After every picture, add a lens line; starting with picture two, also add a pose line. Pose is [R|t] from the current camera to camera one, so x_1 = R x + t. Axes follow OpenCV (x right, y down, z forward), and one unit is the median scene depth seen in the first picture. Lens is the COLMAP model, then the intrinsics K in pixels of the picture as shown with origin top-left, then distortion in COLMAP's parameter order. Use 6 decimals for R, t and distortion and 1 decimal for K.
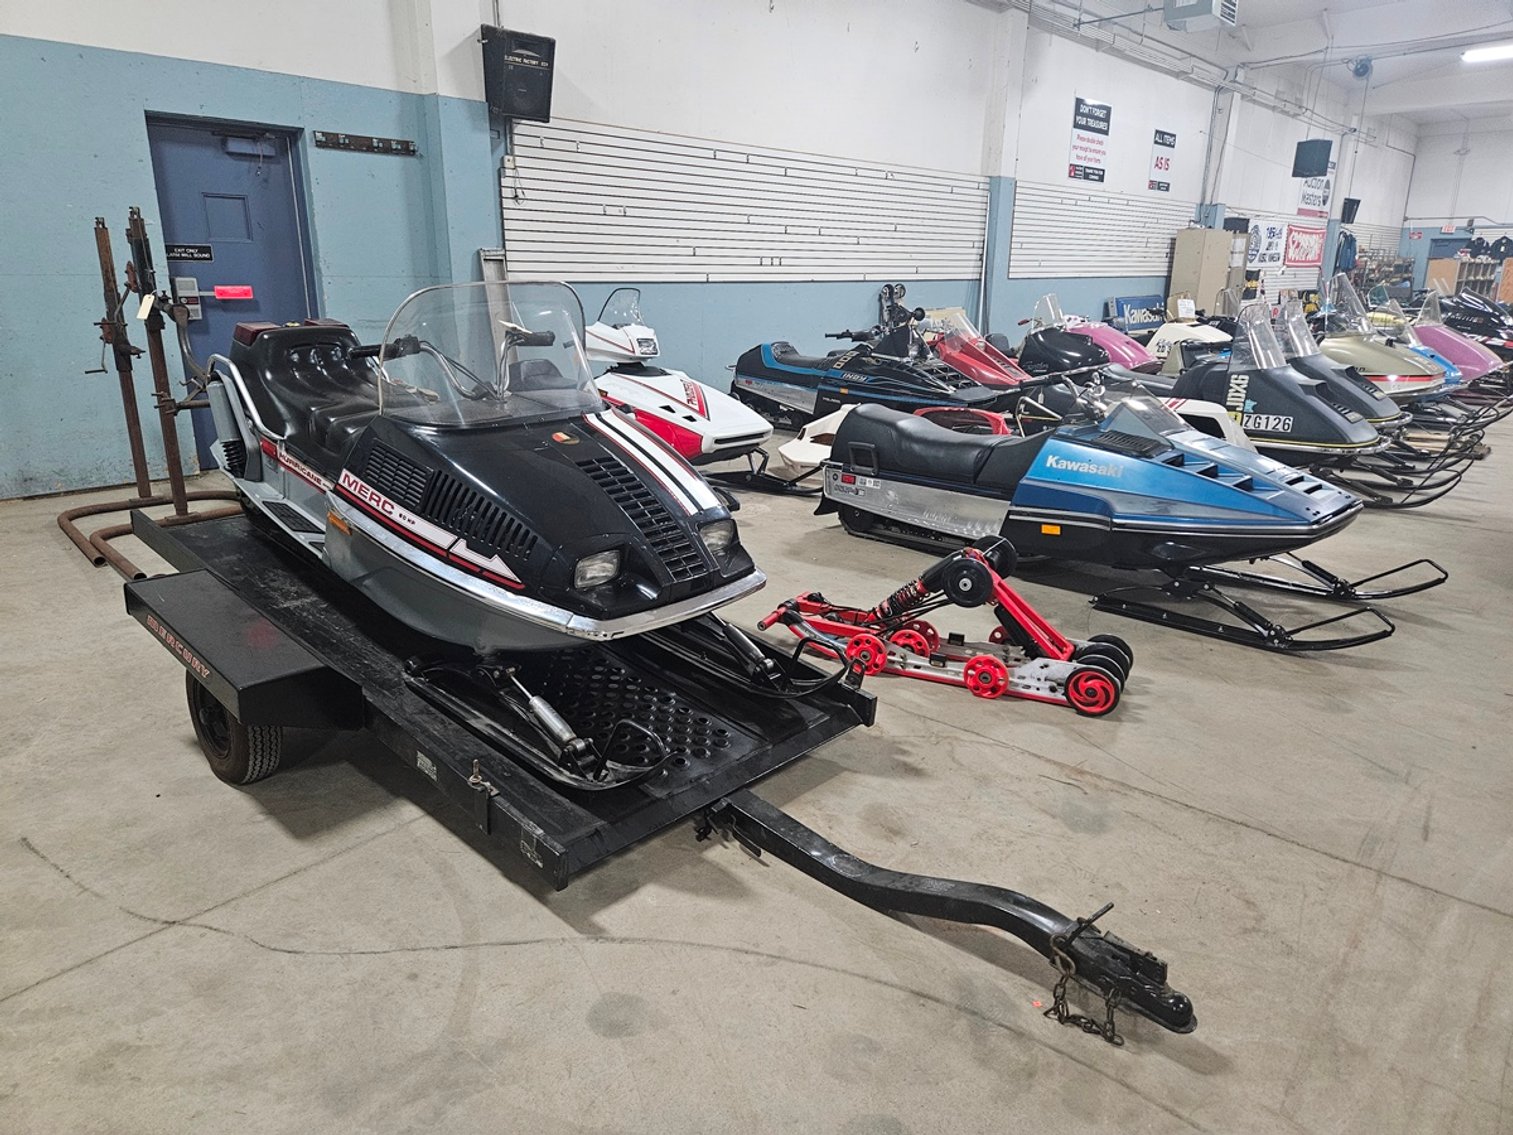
lens RADIAL K [[1023.6, 0, 756.5], [0, 1023.6, 567.5], [0, 0, 1]] dist [0.002614, 0.001125]
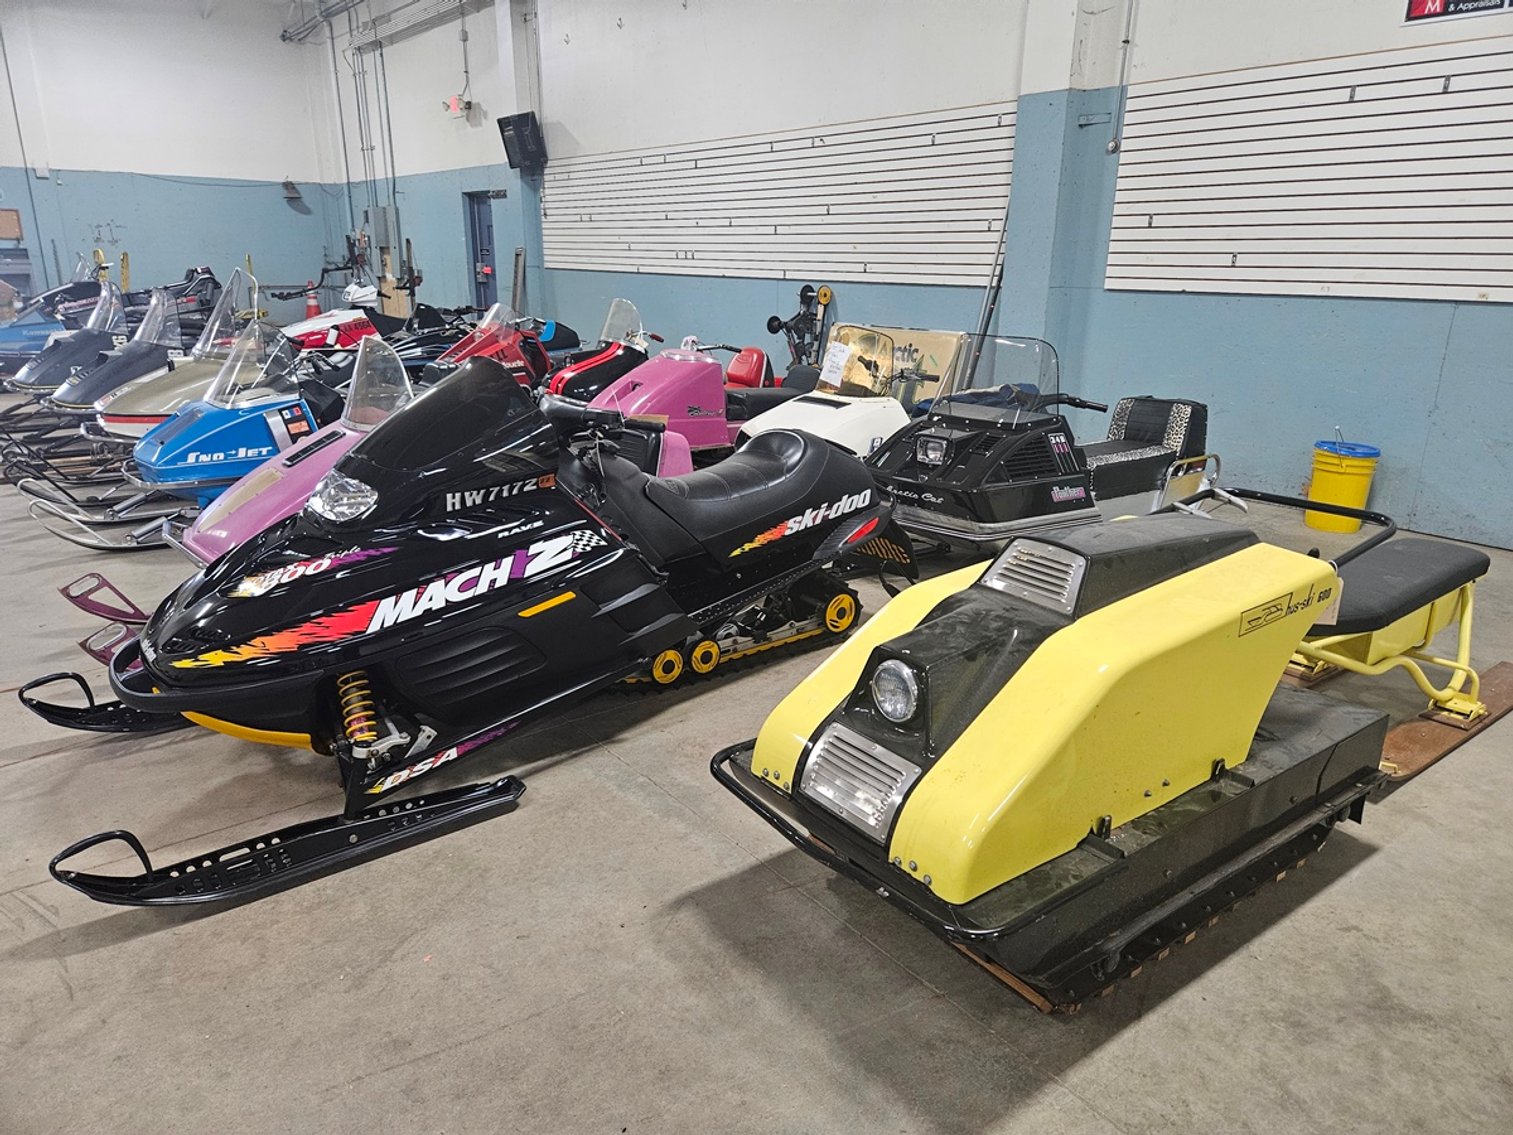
lens RADIAL K [[1023.6, 0, 756.5], [0, 1023.6, 567.5], [0, 0, 1]] dist [0.002614, 0.001125]
pose [[-0.175219, 0.278799, -0.944230, 1.857442], [-0.291138, 0.901501, 0.320209, -0.646408], [0.940498, 0.331008, -0.076791, 2.206549]]
